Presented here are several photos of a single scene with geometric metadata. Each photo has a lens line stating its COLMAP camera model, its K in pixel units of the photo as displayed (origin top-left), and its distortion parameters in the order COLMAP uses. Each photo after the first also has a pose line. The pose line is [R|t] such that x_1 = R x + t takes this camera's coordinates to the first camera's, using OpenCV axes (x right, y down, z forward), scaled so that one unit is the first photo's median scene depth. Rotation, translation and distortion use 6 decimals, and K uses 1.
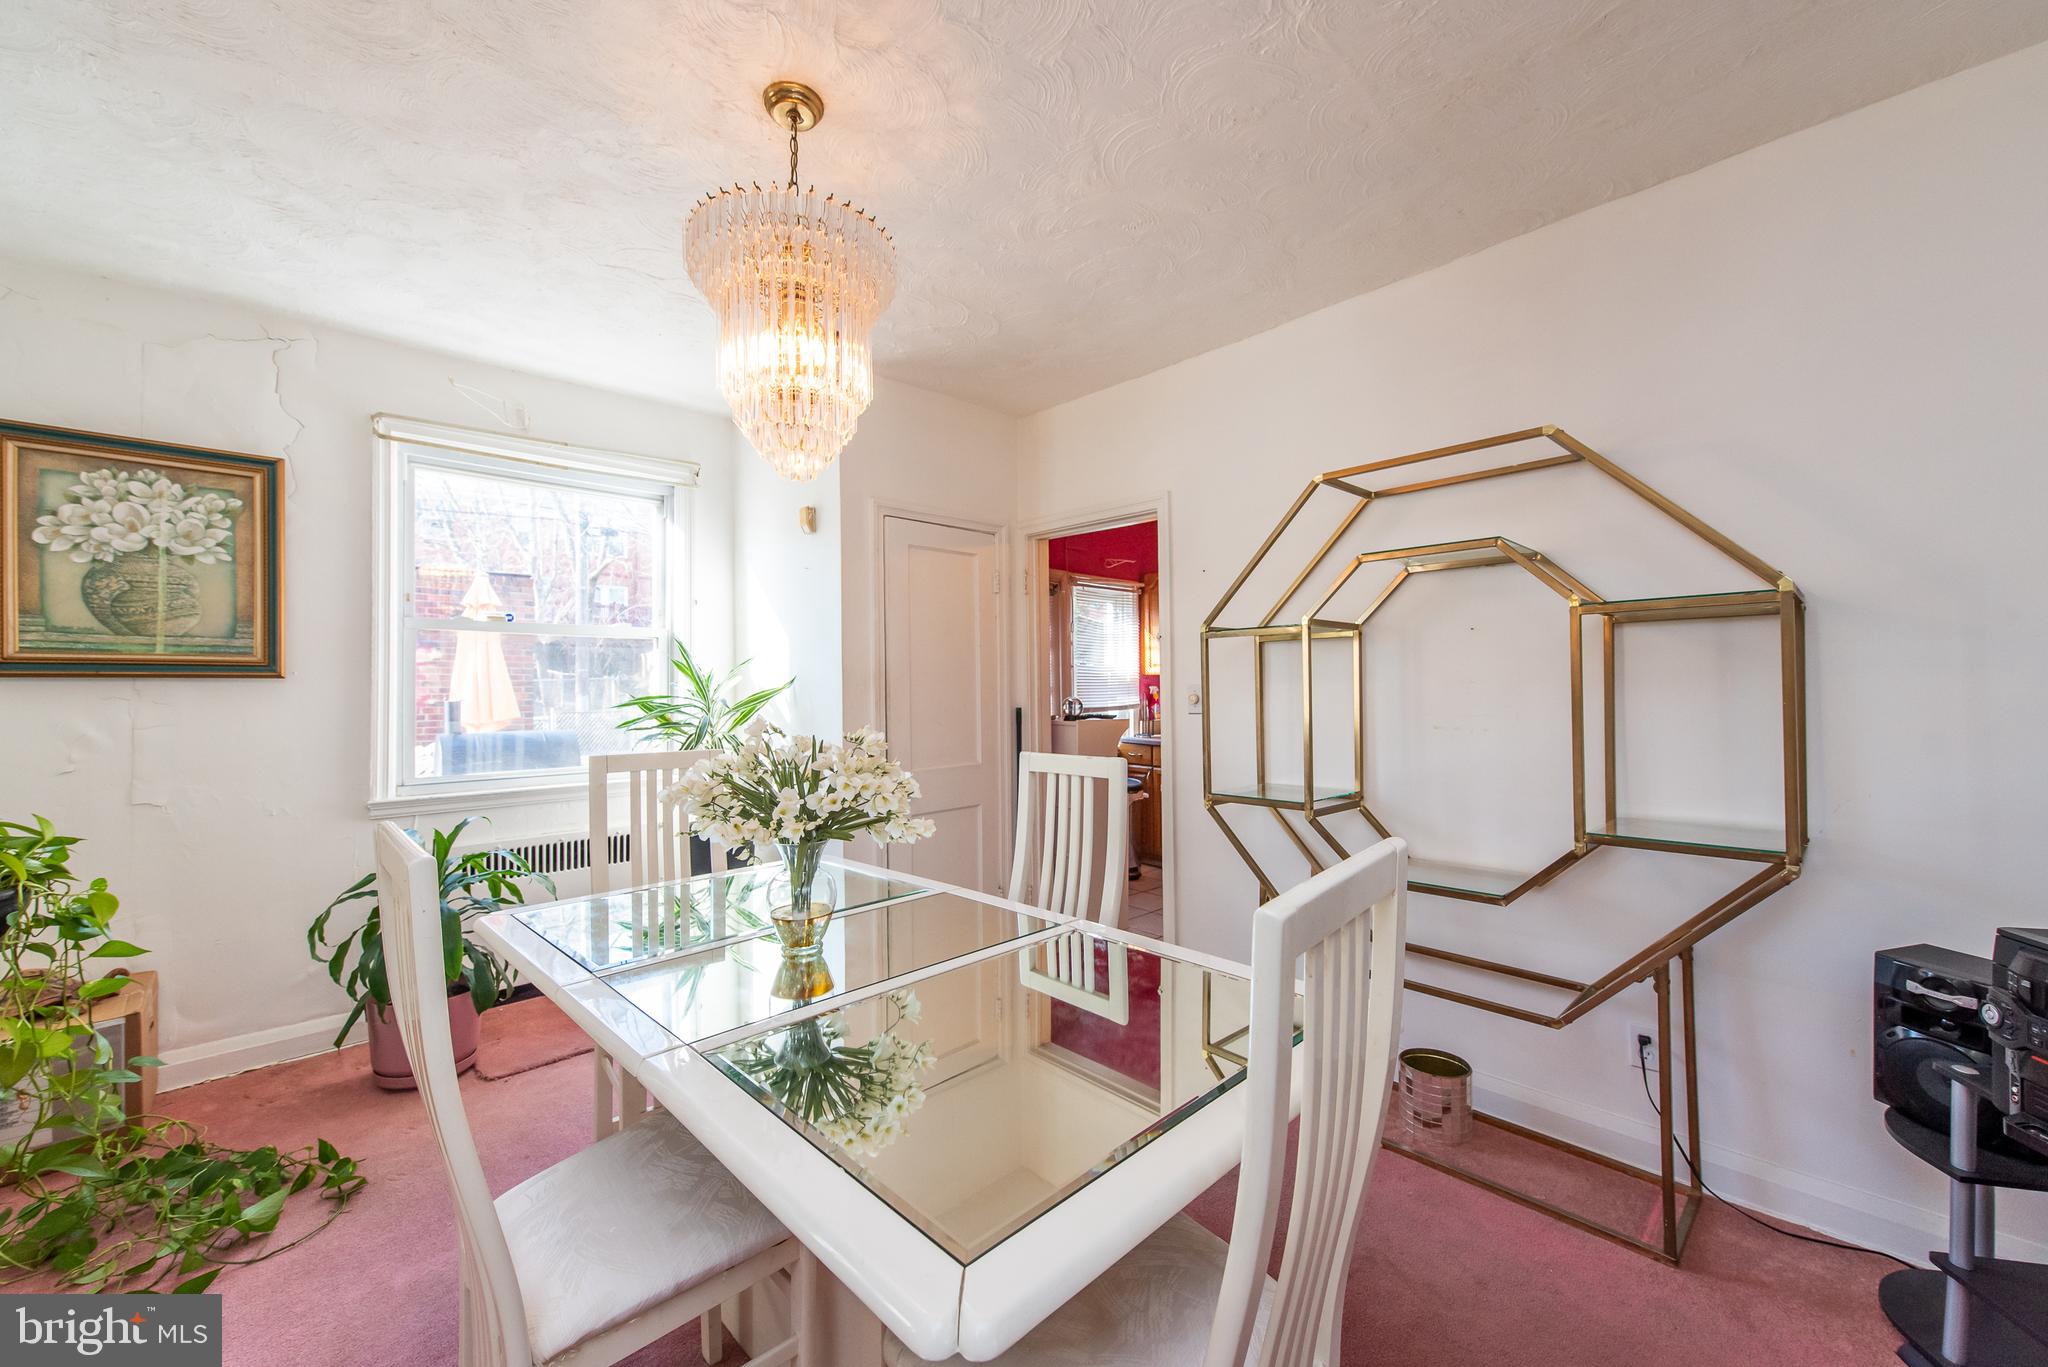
lens RADIAL K [[808.9, 0, 1024.9], [0, 808.9, 687.6], [0, 0, 1]] dist [0.013623, -0.003911]
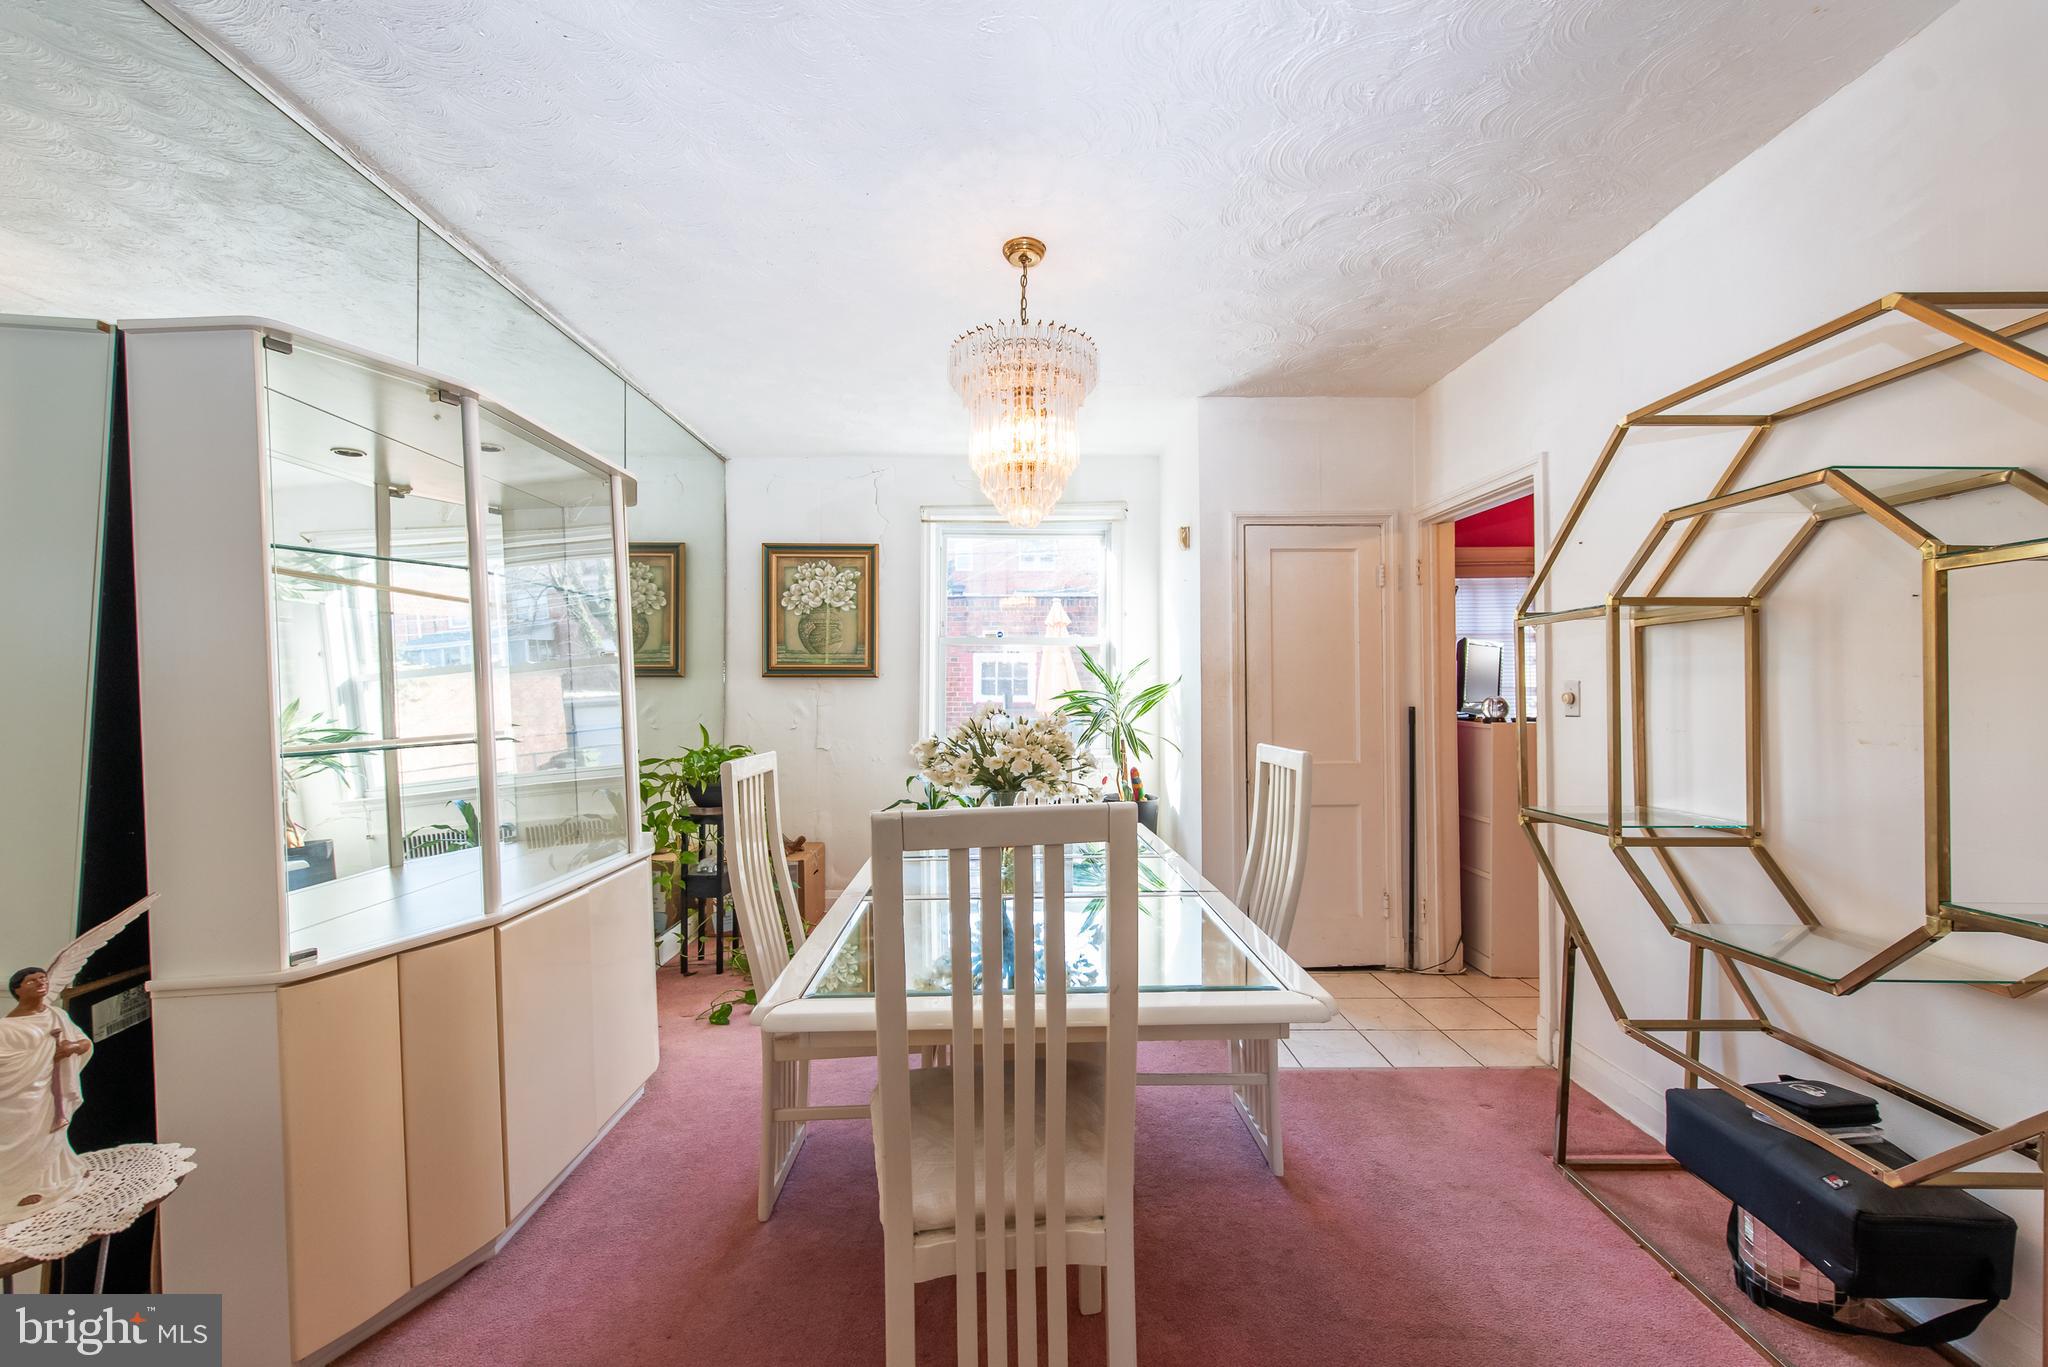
lens RADIAL K [[808.9, 0, 1029.8], [0, 808.9, 687.8], [0, 0, 1]] dist [0.013623, -0.003911]
pose [[0.735636, 0.004578, -0.677362, 0.433404], [-0.003454, 0.999990, 0.003008, 0.003353], [0.677368, 0.000127, 0.735644, 0.009566]]
